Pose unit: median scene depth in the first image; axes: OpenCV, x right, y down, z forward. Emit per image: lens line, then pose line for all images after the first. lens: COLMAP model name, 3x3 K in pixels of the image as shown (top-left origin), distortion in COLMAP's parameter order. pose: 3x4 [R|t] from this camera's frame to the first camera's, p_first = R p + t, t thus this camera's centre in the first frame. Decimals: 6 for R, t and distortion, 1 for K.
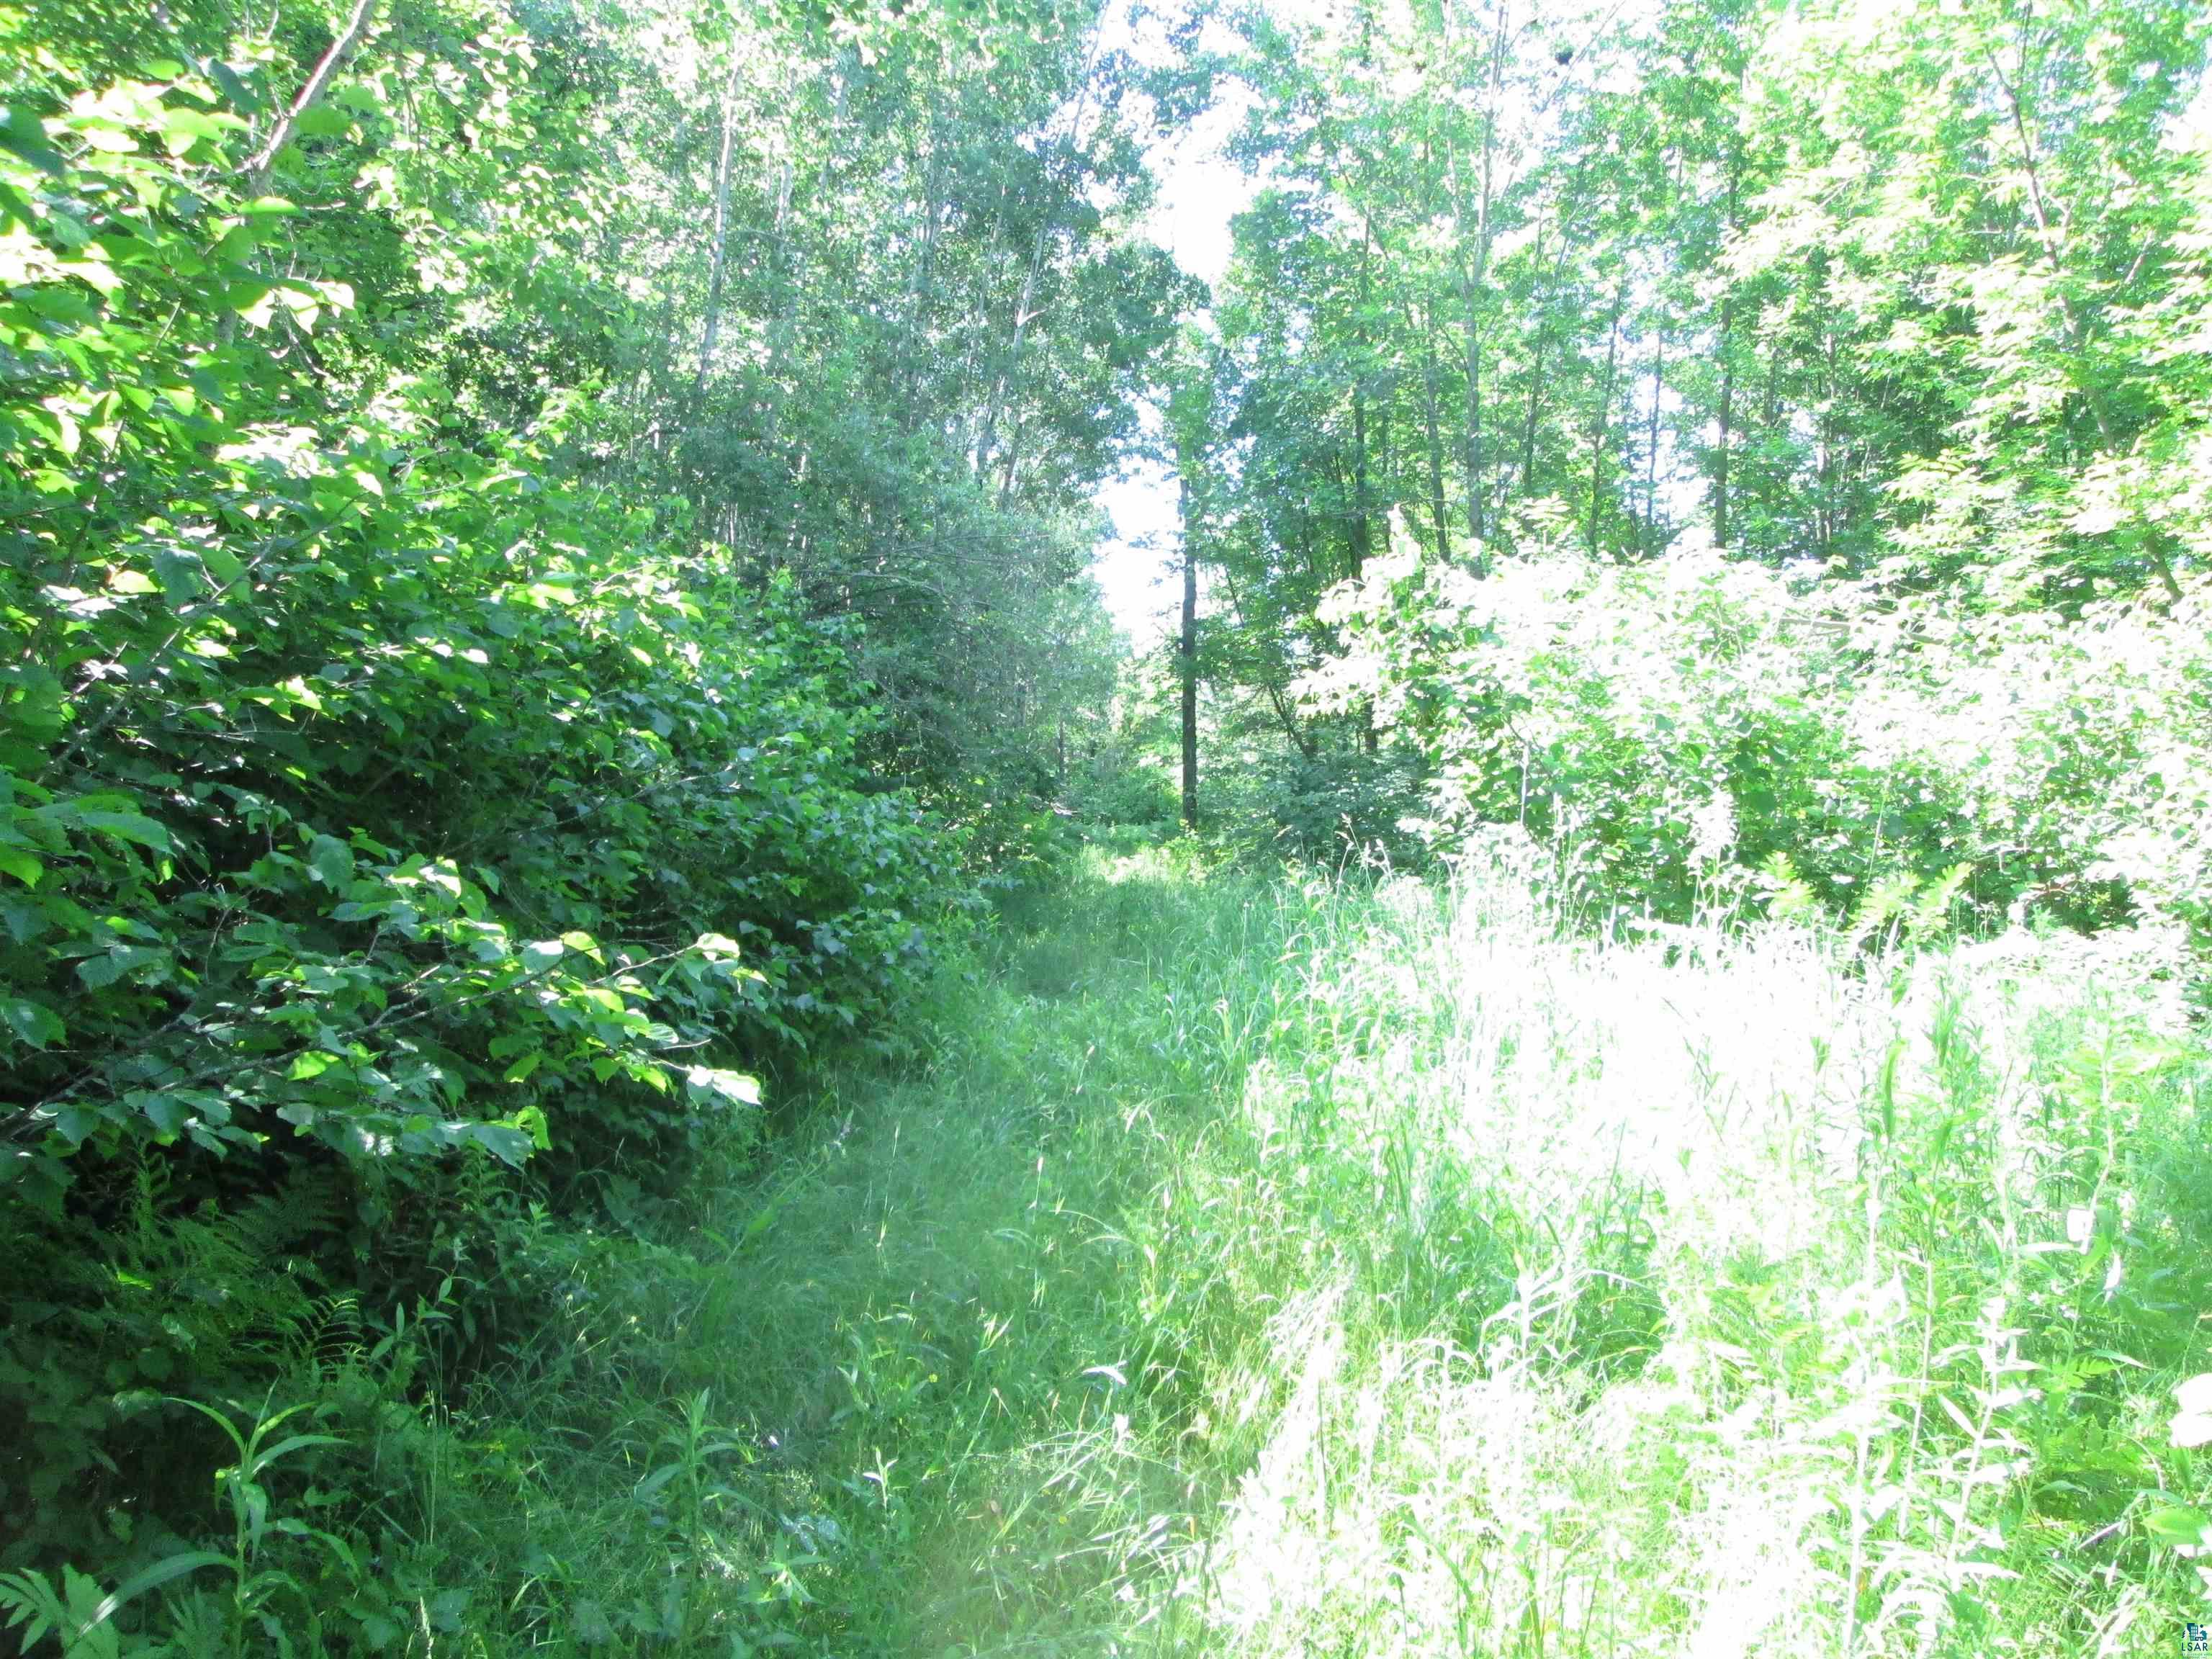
lens RADIAL K [[1811.4, 0, 1106.1], [0, 1811.4, 826.4], [0, 0, 1]] dist [0.000323, 0.000072]
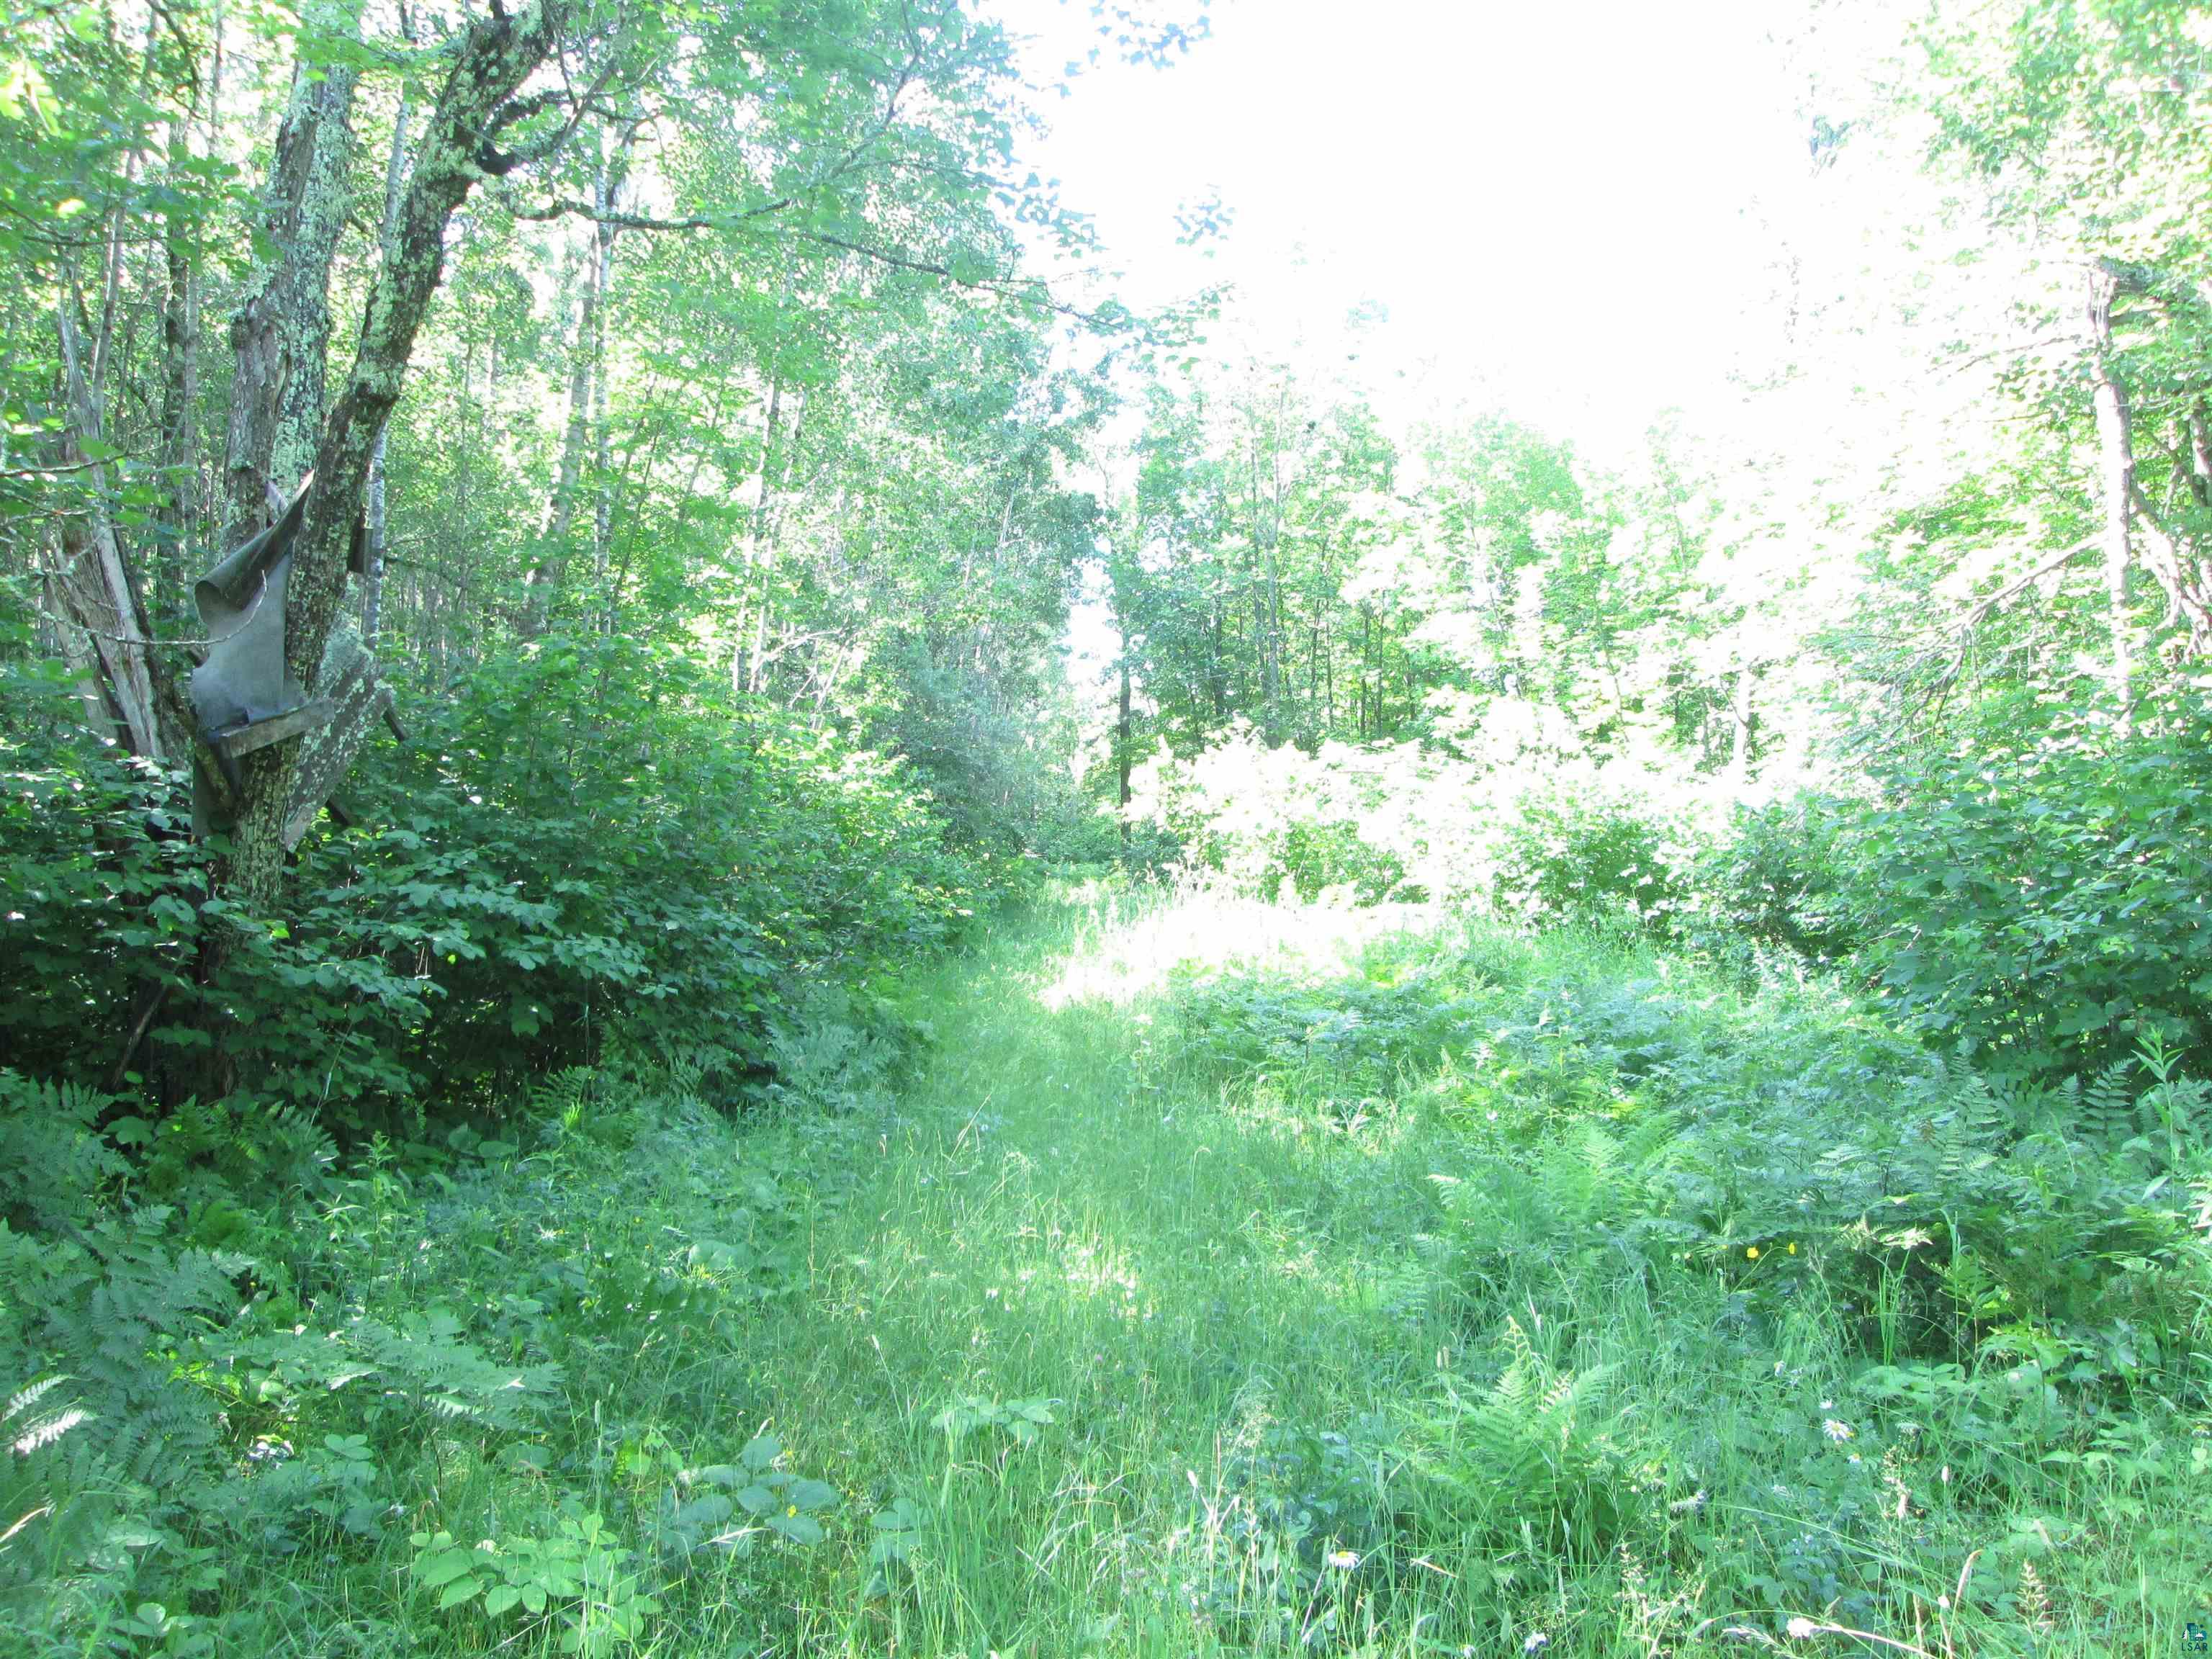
lens RADIAL K [[1811.4, 0, 1105.7], [0, 1811.4, 834.5], [0, 0, 1]] dist [0.000323, 0.000072]
pose [[0.999818, -0.013931, 0.013040, 0.015652], [0.014129, 0.999785, -0.015169, -0.002423], [-0.012826, 0.015350, 0.999800, -0.418989]]
